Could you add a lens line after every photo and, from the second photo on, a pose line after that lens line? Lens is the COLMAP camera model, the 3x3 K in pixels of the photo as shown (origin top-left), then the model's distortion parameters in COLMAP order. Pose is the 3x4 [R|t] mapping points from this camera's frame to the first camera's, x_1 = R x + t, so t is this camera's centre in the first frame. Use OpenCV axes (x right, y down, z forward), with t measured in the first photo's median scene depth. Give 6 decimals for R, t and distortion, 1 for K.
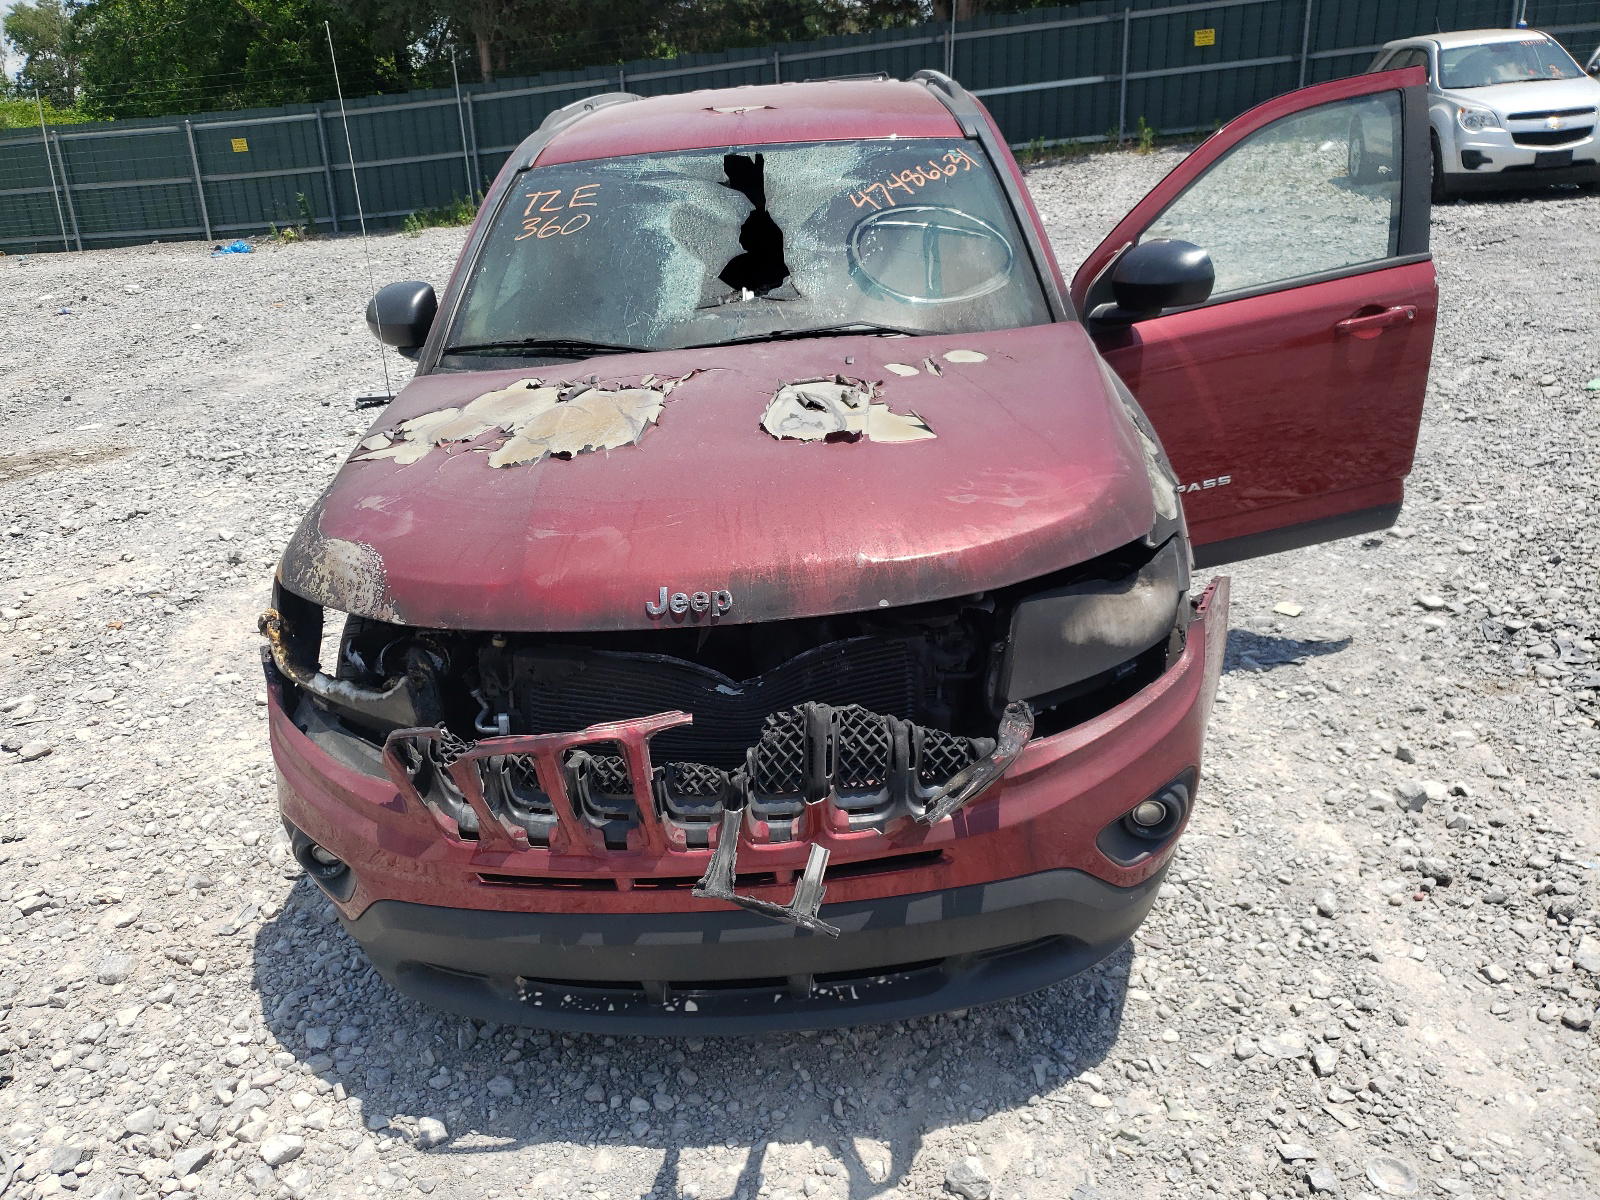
lens RADIAL K [[1188.5, 0, 777.8], [0, 1188.5, 610.4], [0, 0, 1]] dist [0.030575, -0.035642]
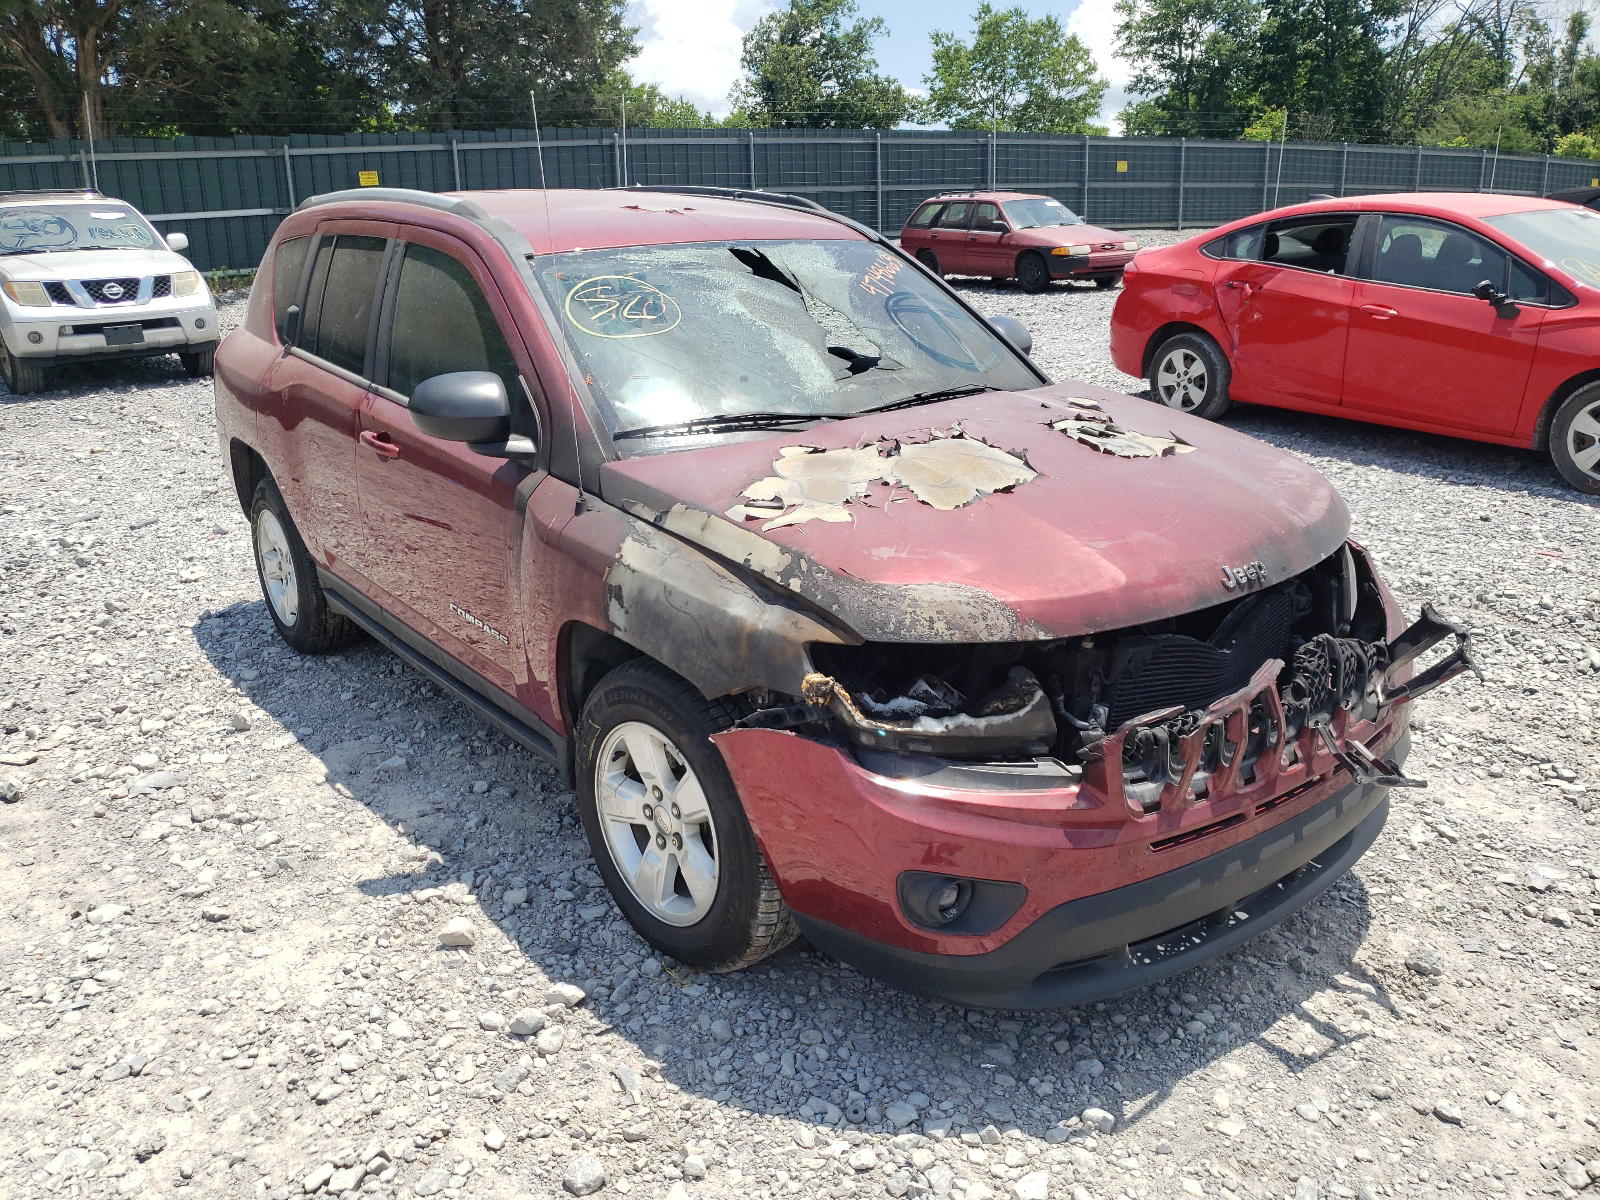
lens RADIAL K [[1185.0, 0, 800.0], [0, 1185.0, 600.0], [0, 0, 1]] dist [0.023171, 0.000535]
pose [[0.780707, -0.144782, 0.607894, -0.898288], [0.210428, 0.976887, -0.037584, -0.023862], [-0.588402, 0.157260, 0.793128, 0.206001]]
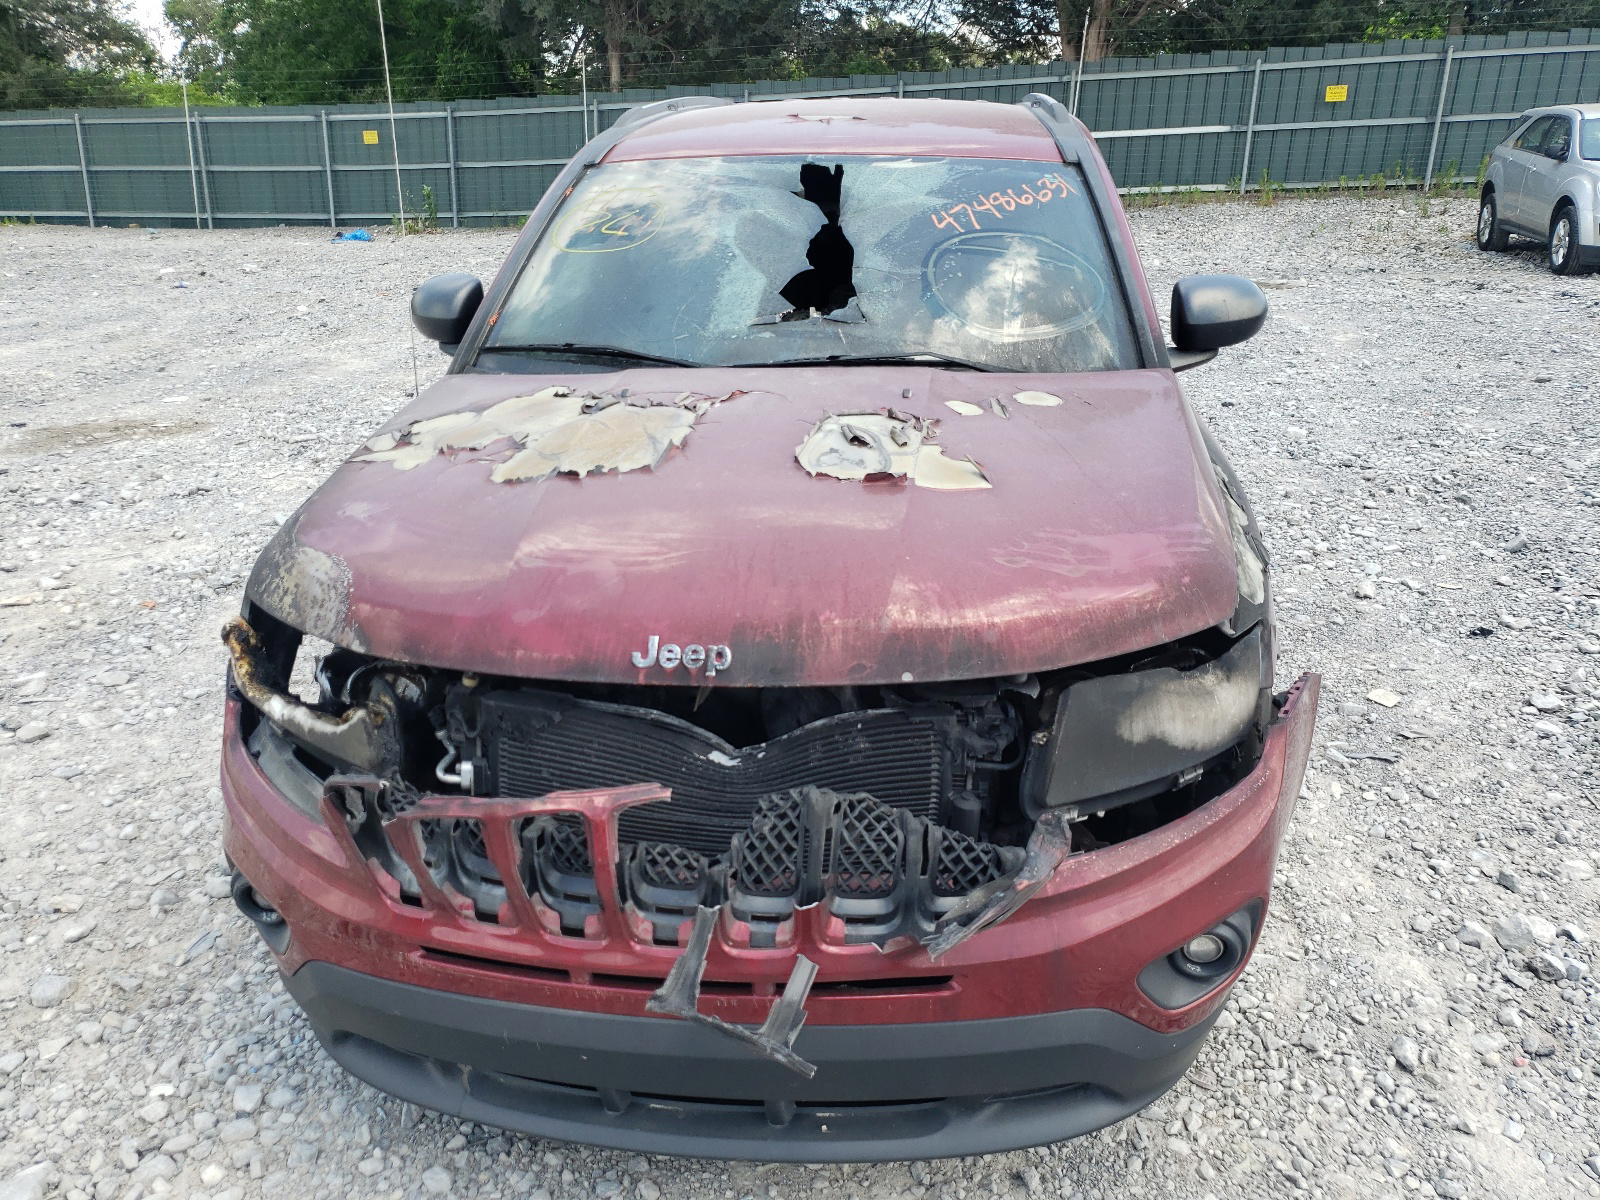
lens RADIAL K [[1185.0, 0, 800.0], [0, 1185.0, 600.0], [0, 0, 1]] dist [0.023171, 0.000535]
pose [[0.995078, 0.085110, -0.050757, 0.038011], [-0.086370, 0.995994, -0.023171, -0.026837], [0.048582, 0.027441, 0.998442, 0.106485]]
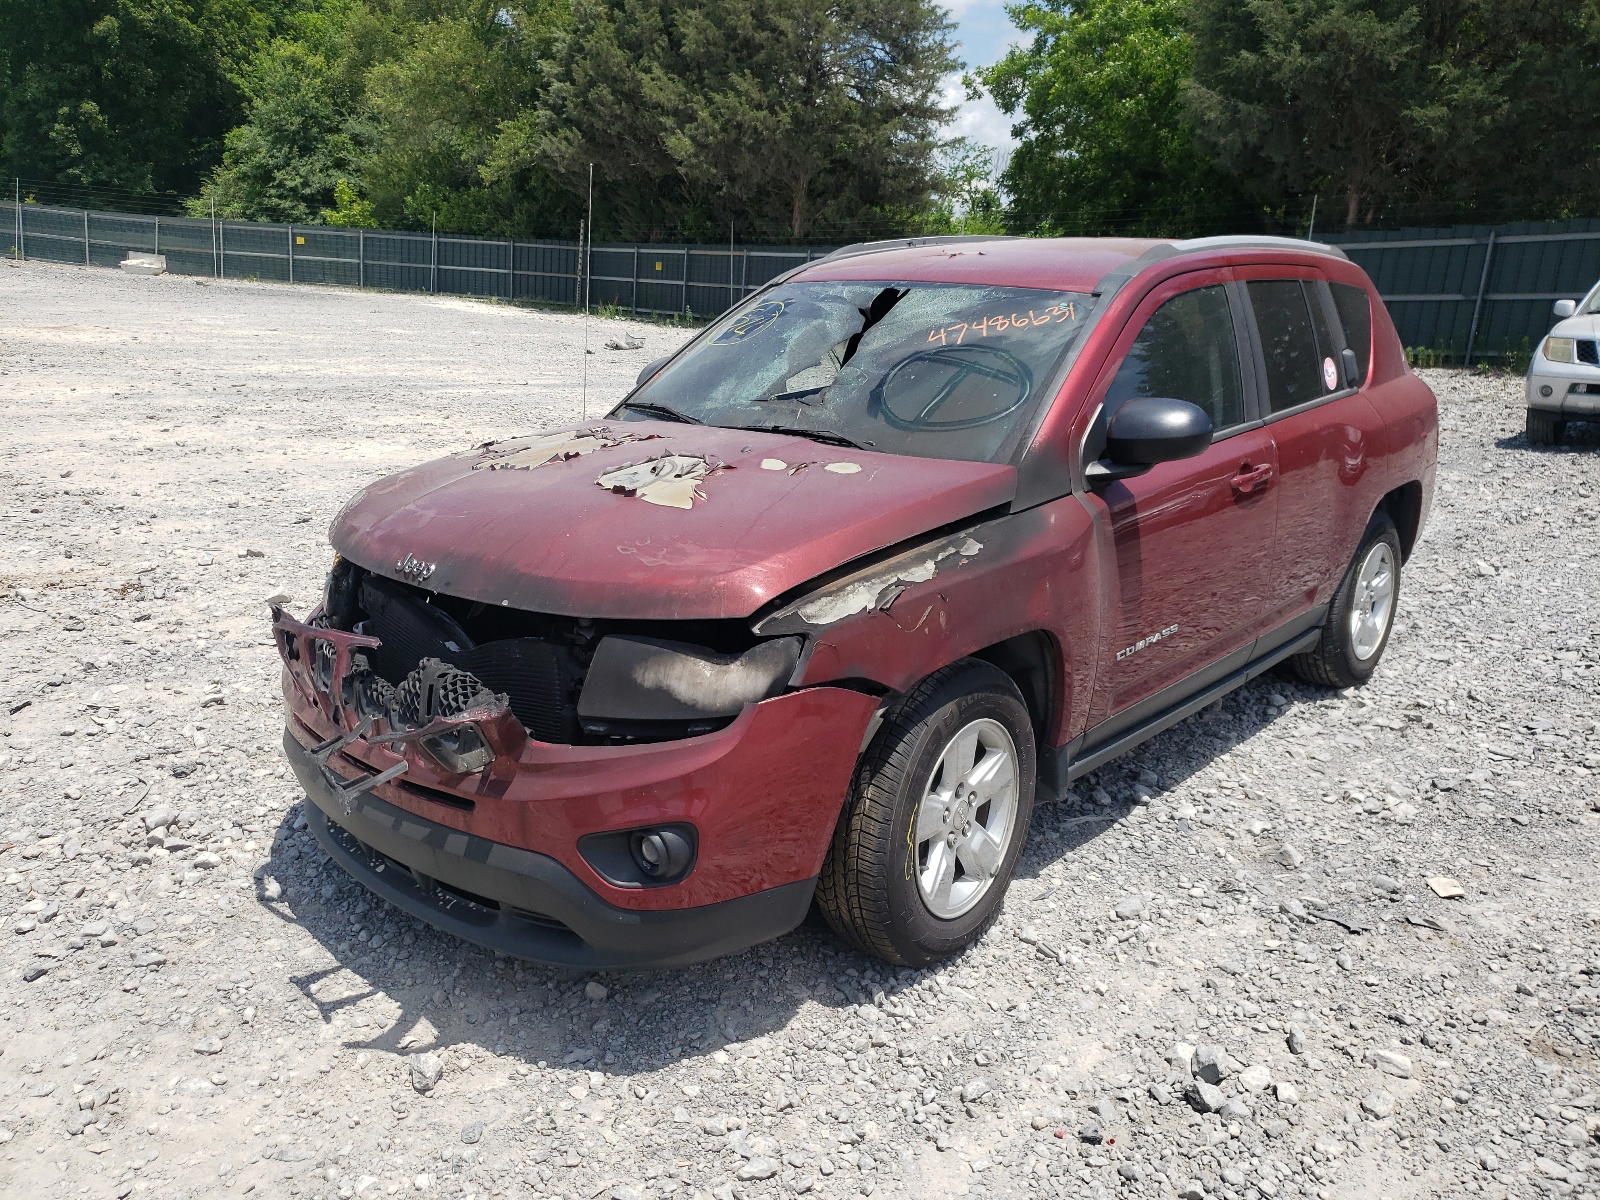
lens RADIAL K [[1185.0, 0, 800.0], [0, 1185.0, 600.0], [0, 0, 1]] dist [0.023171, 0.000535]
pose [[0.757898, 0.226980, -0.611614, 0.847246], [-0.295344, 0.955322, -0.011448, -0.067821], [0.581690, 0.189313, 0.791074, 0.124933]]
